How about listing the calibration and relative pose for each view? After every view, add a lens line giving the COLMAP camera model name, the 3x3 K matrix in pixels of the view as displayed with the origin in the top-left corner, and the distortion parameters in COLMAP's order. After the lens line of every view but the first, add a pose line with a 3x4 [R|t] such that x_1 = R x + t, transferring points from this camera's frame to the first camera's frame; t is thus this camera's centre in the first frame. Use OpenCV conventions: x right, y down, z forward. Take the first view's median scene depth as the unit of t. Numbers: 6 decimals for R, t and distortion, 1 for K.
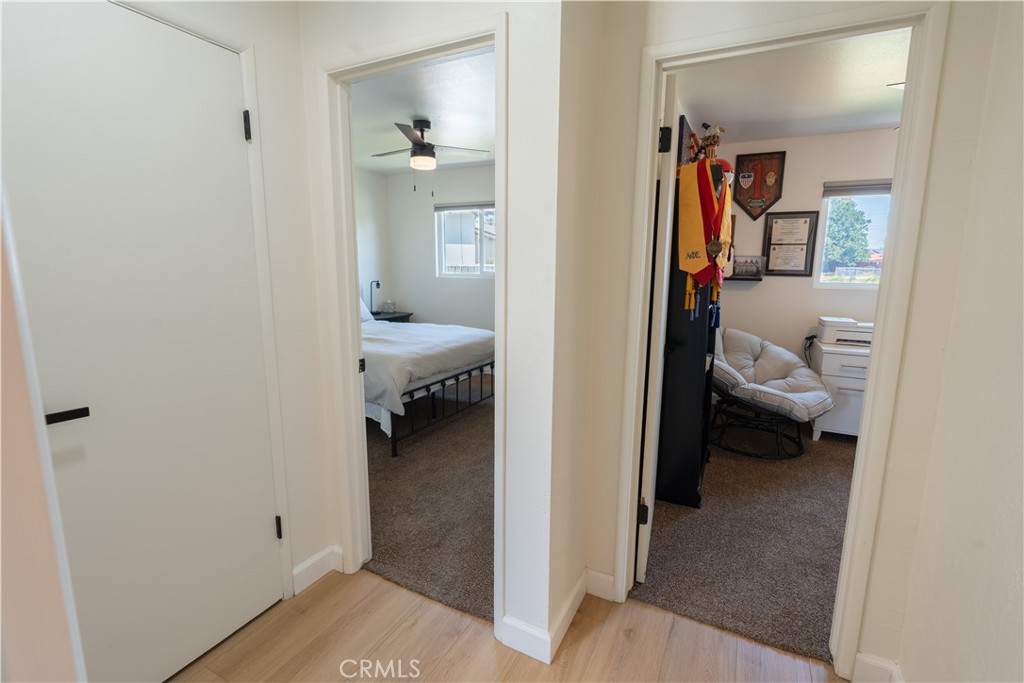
lens RADIAL K [[462.7, 0, 513.9], [0, 462.7, 337.3], [0, 0, 1]] dist [-0.004104, -0.000344]
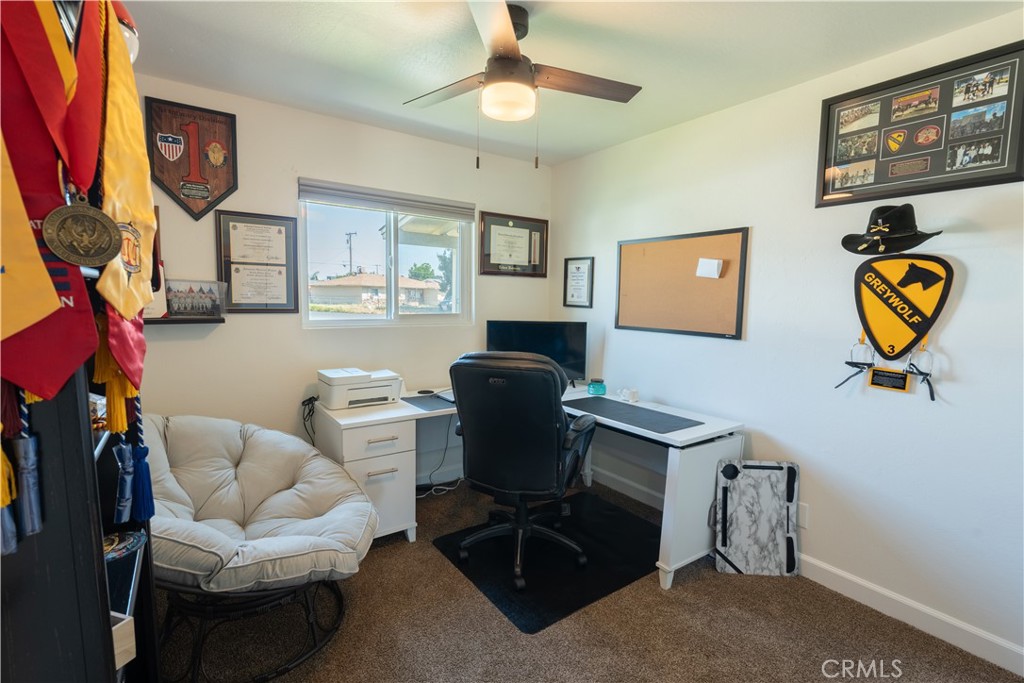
lens RADIAL K [[462.7, 0, 513.9], [0, 462.7, 337.3], [0, 0, 1]] dist [-0.004104, -0.000344]
pose [[0.464024, -0.080122, 0.882192, 0.187000], [0.132547, 0.990969, 0.020283, -0.067304], [-0.875850, 0.107520, 0.470454, 0.403745]]
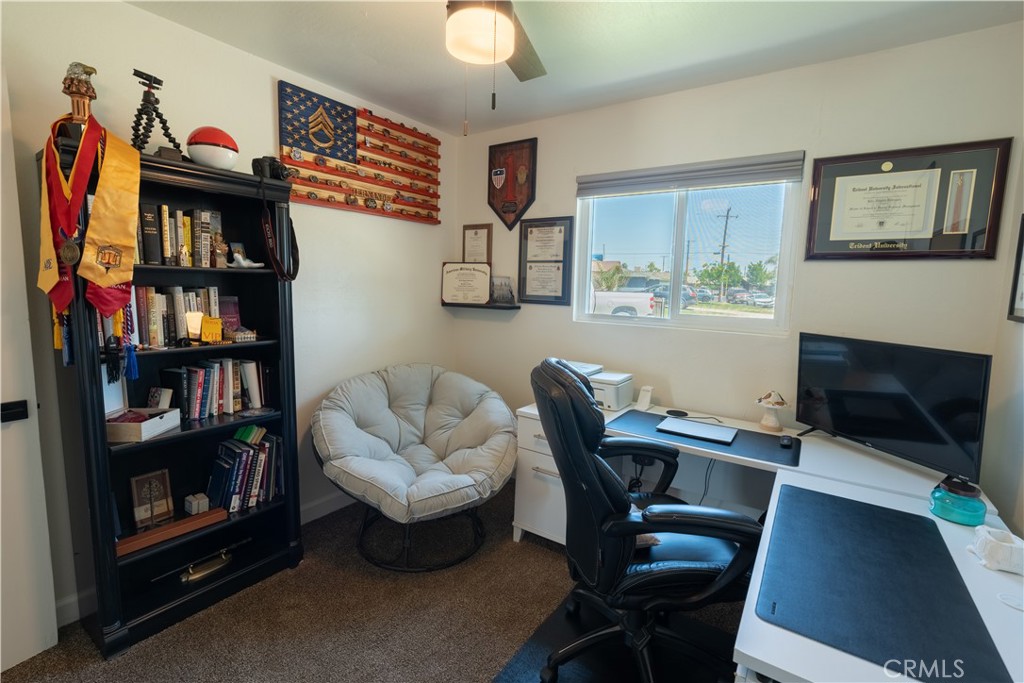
lens RADIAL K [[462.7, 0, 513.9], [0, 462.7, 337.3], [0, 0, 1]] dist [-0.004104, -0.000344]
pose [[0.990799, 0.032503, -0.131378, 0.652967], [-0.039234, 0.998029, -0.048974, -0.042223], [0.129527, 0.053678, 0.990122, 0.268802]]
